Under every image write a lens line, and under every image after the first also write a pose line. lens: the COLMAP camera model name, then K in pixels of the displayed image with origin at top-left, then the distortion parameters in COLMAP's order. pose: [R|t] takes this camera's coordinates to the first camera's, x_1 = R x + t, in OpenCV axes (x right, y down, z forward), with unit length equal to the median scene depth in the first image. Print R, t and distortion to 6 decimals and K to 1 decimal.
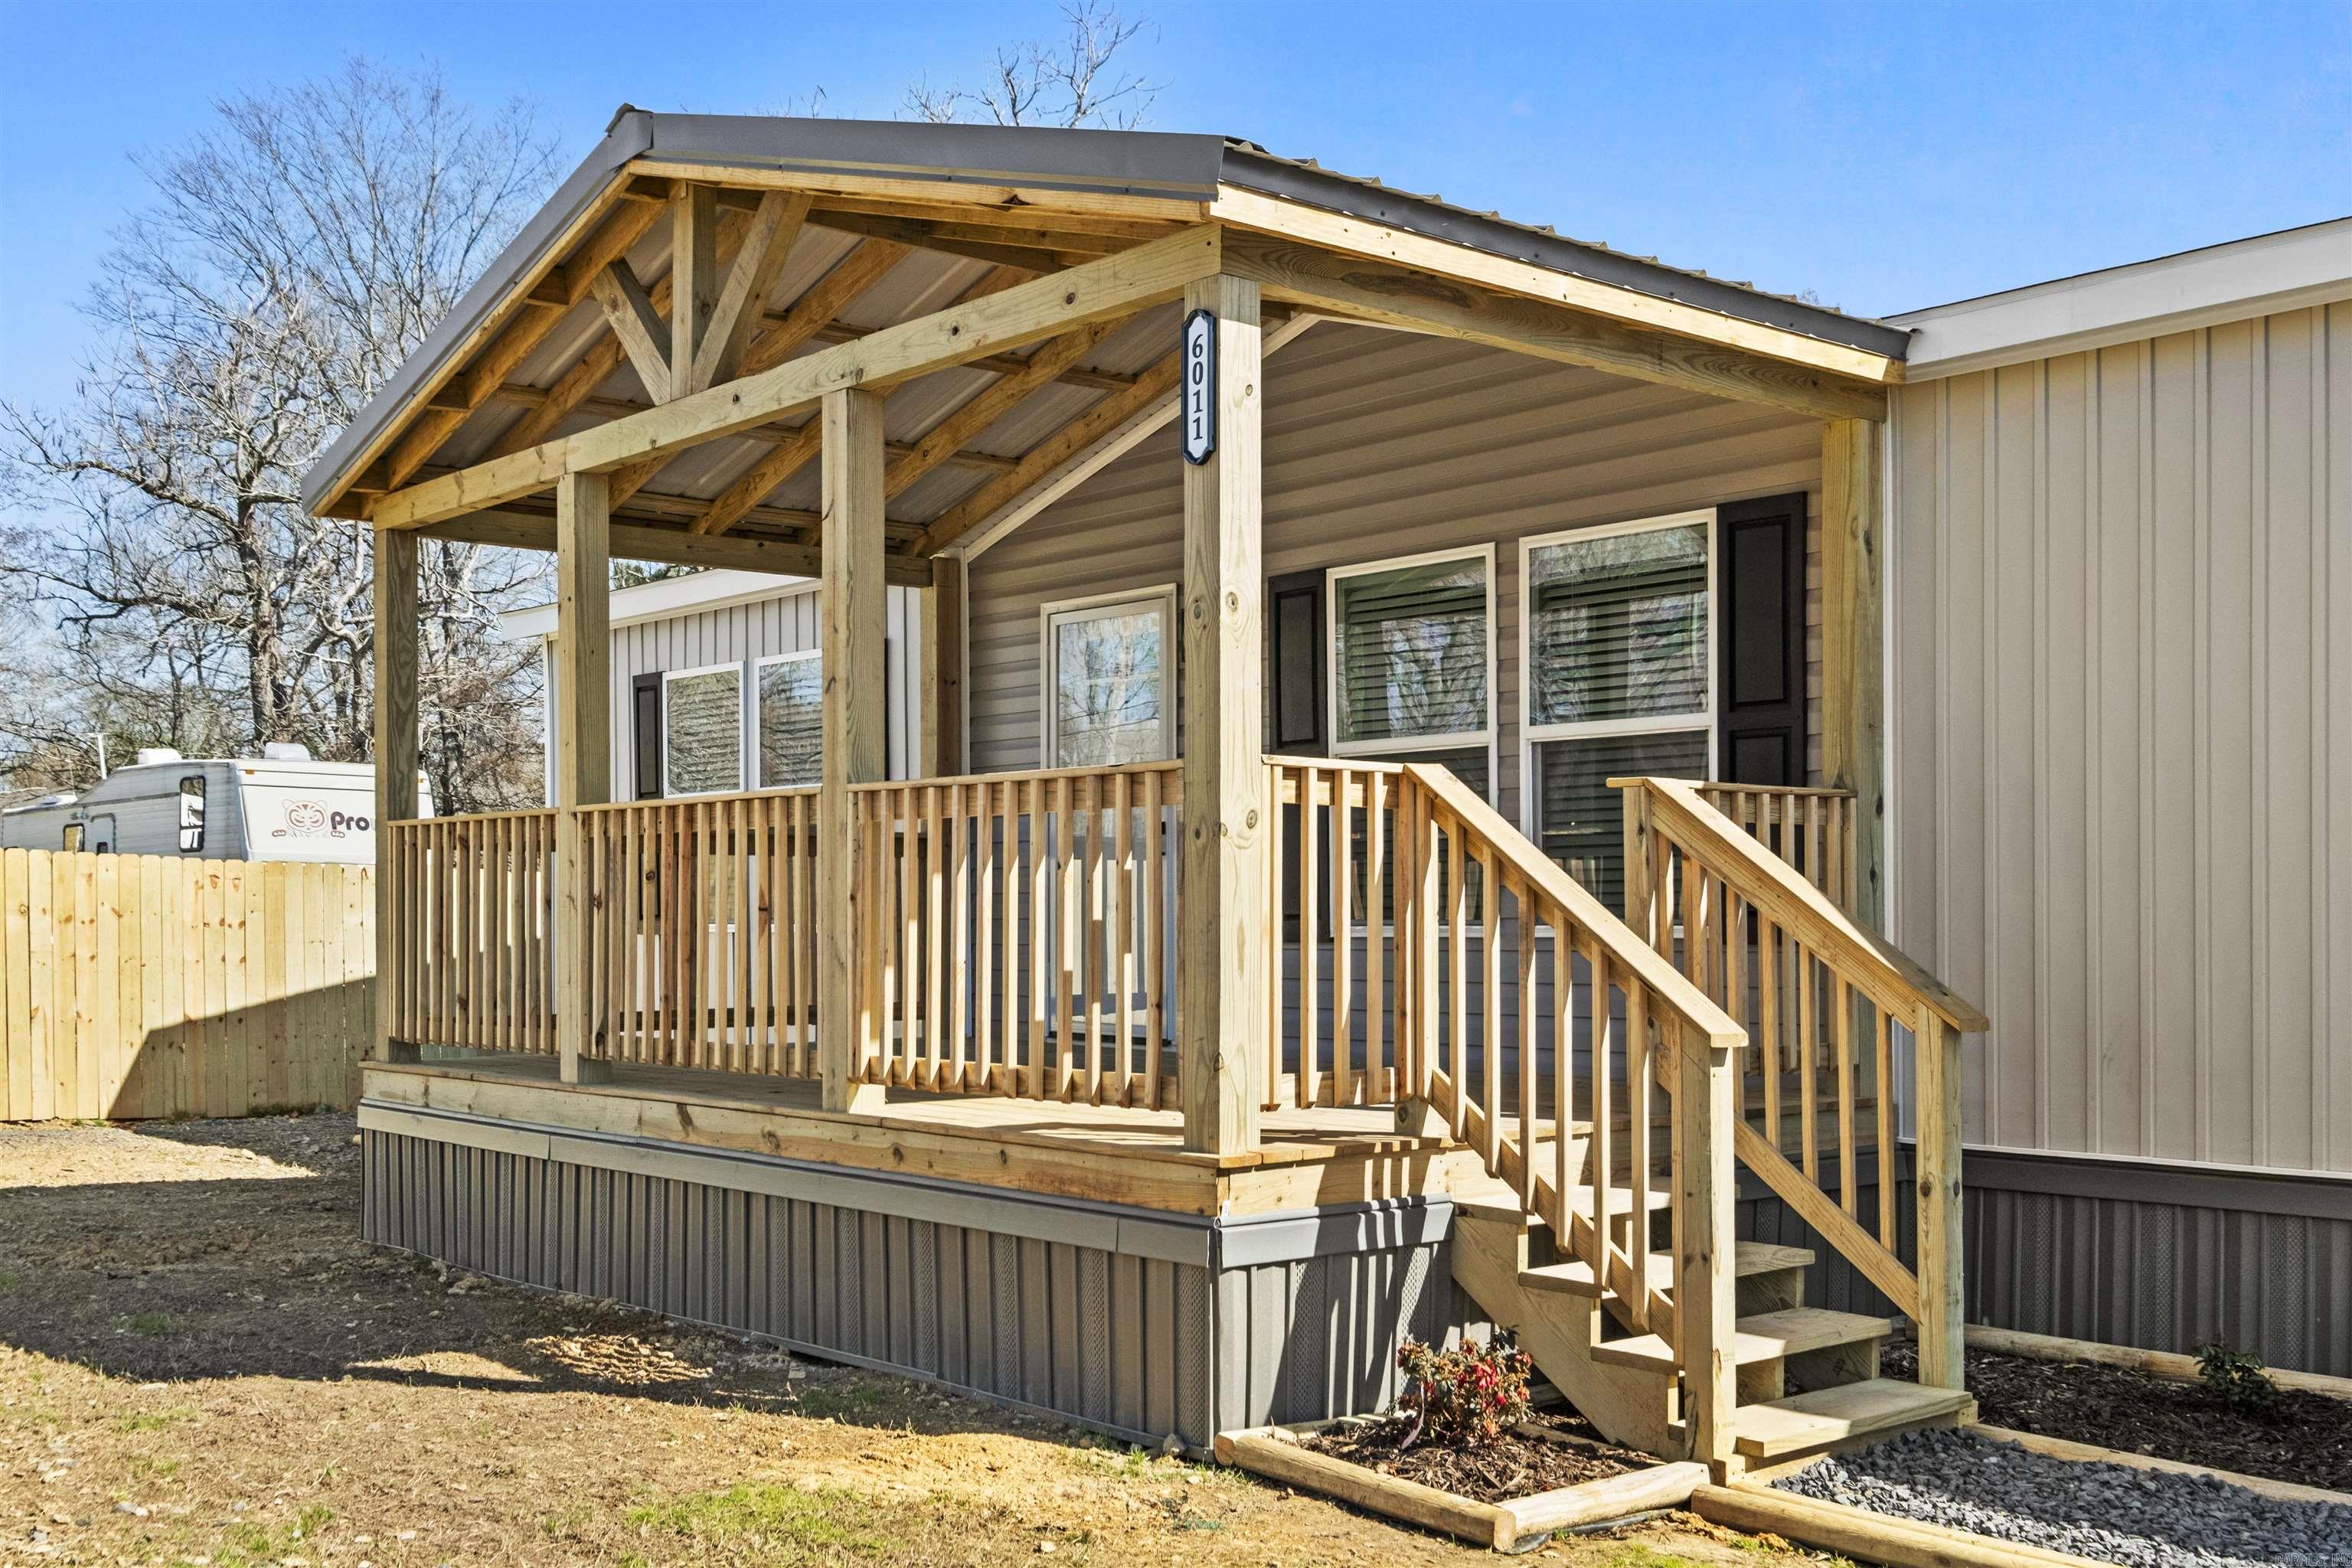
lens RADIAL K [[2321.3, 0, 1175.5], [0, 2321.3, 805.5], [0, 0, 1]] dist [0.012659, 0.000000]
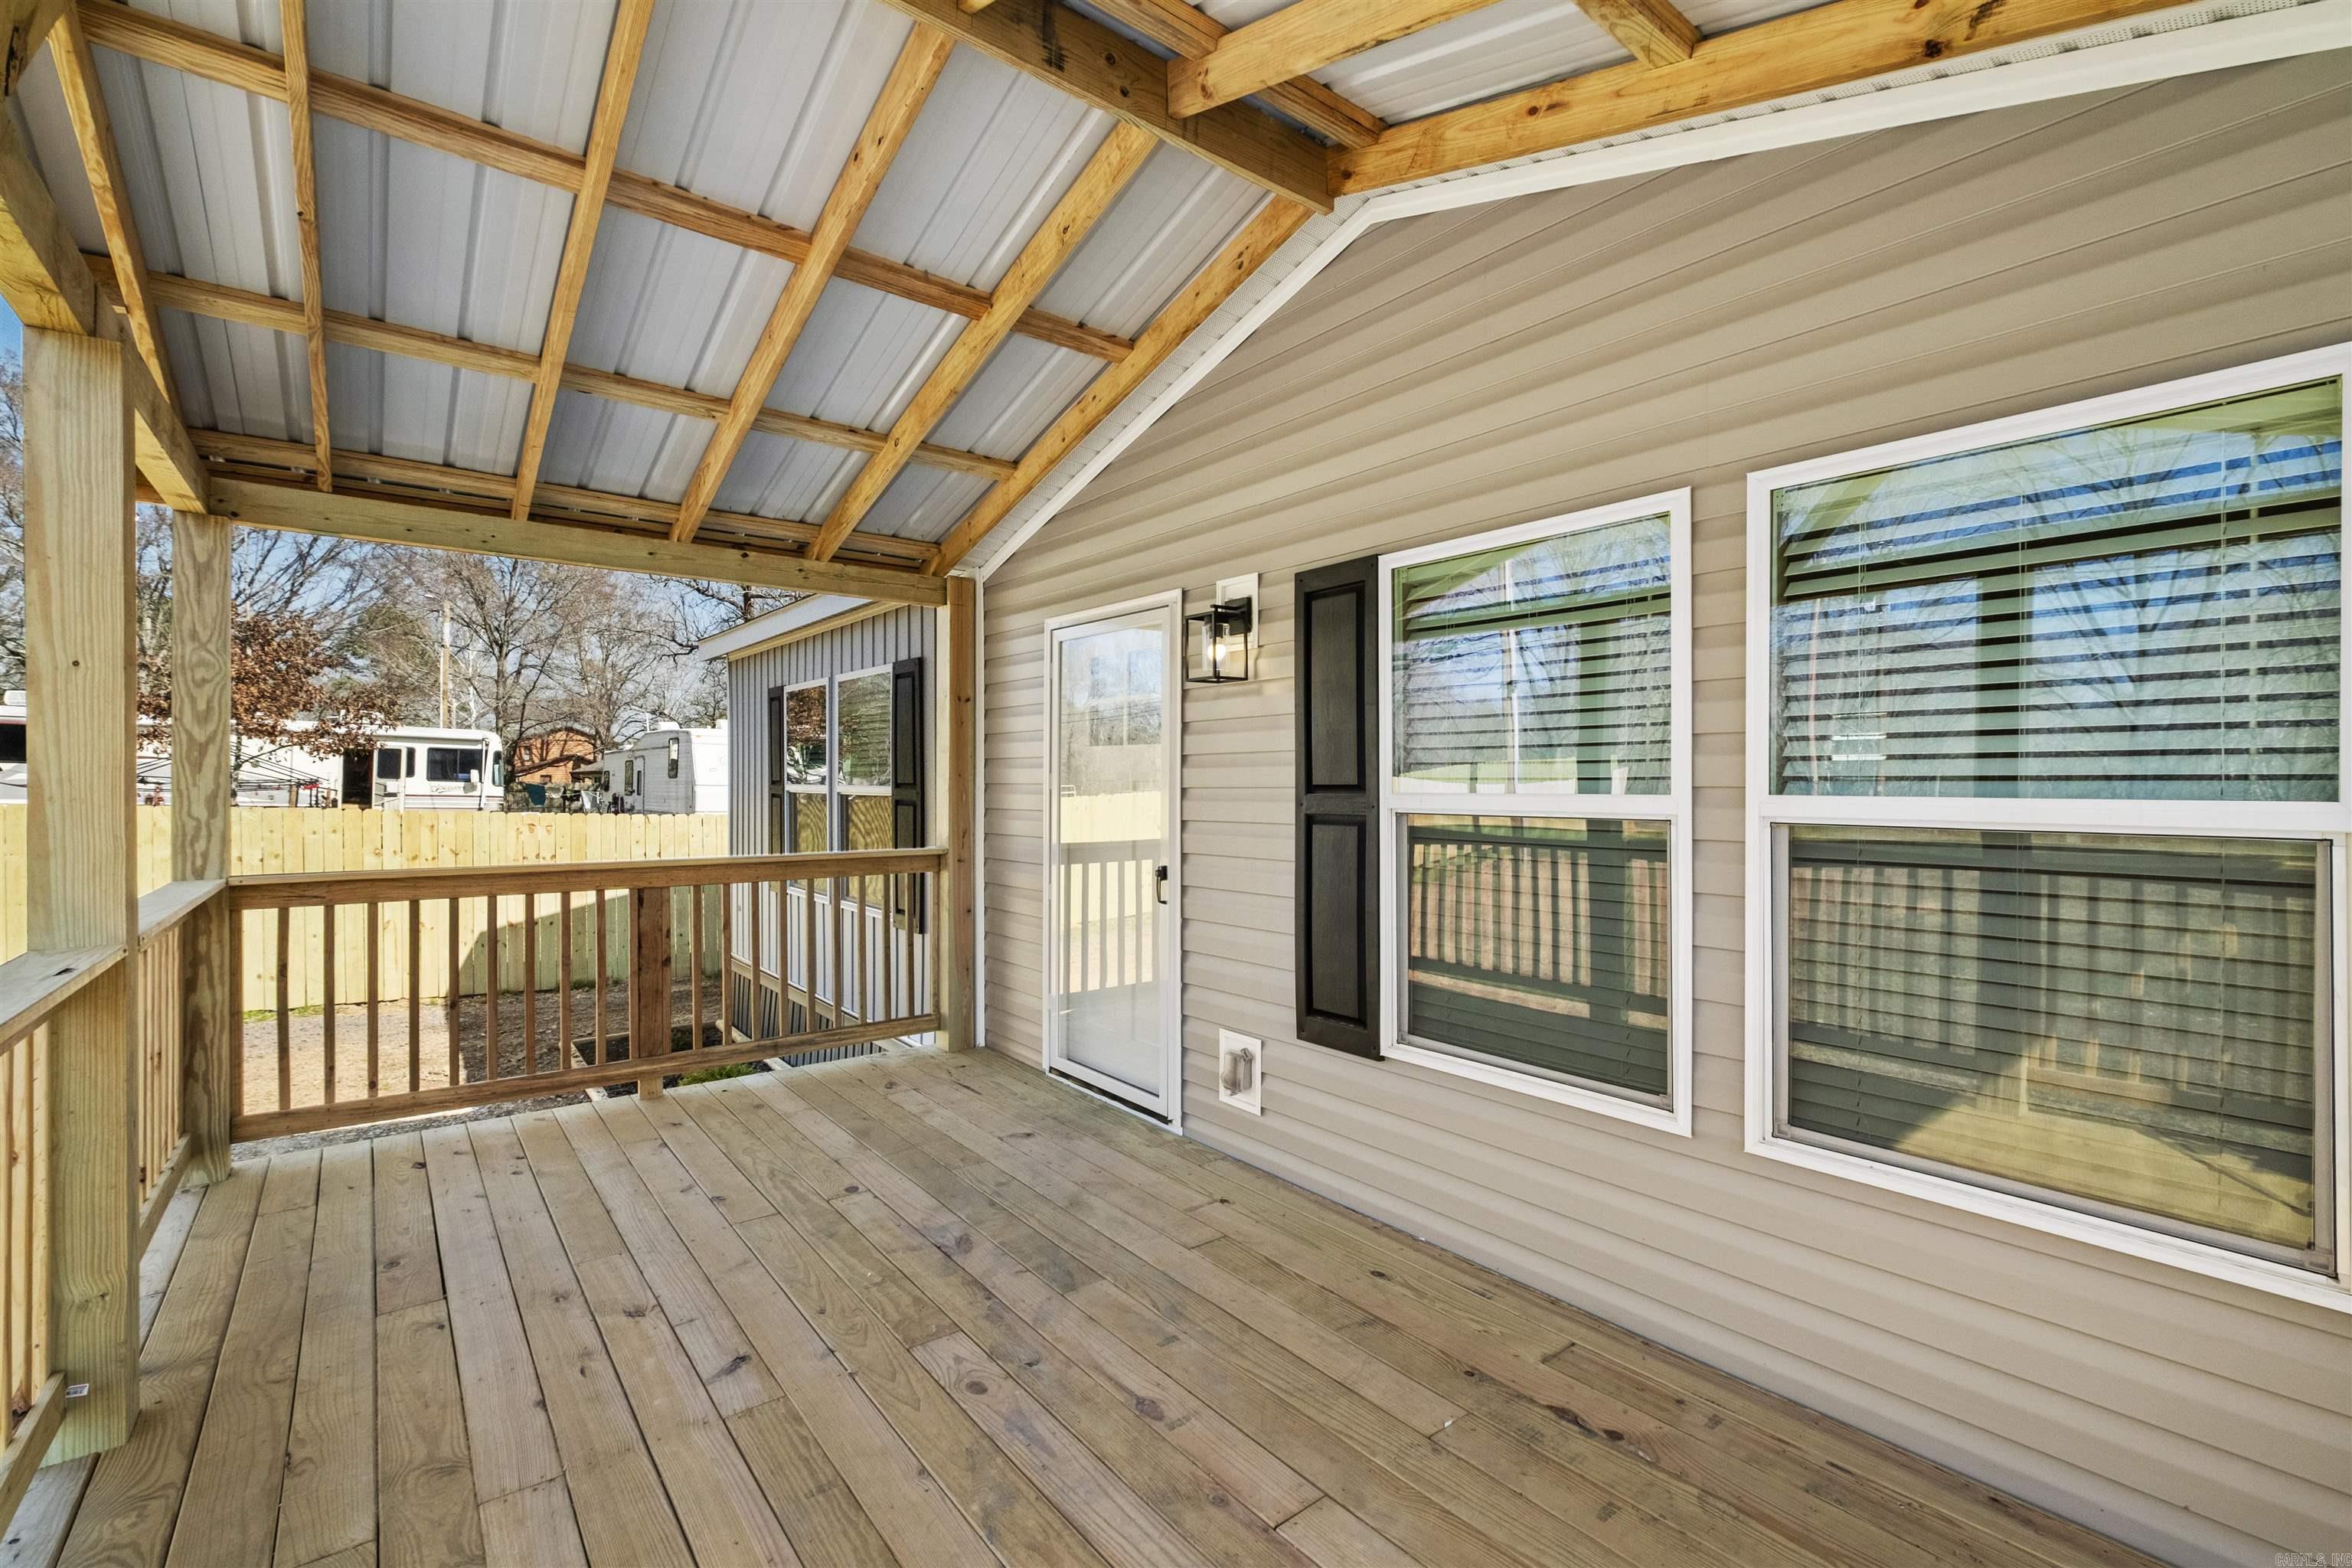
lens RADIAL K [[1034.0, 0, 1164.7], [0, 1034.0, 779.4], [0, 0, 1]] dist [-0.007339, 0.001915]
pose [[0.999314, 0.006005, -0.036539, 0.009657], [-0.004641, 0.999294, 0.037281, -0.043488], [0.036737, -0.037086, 0.998637, 0.678430]]
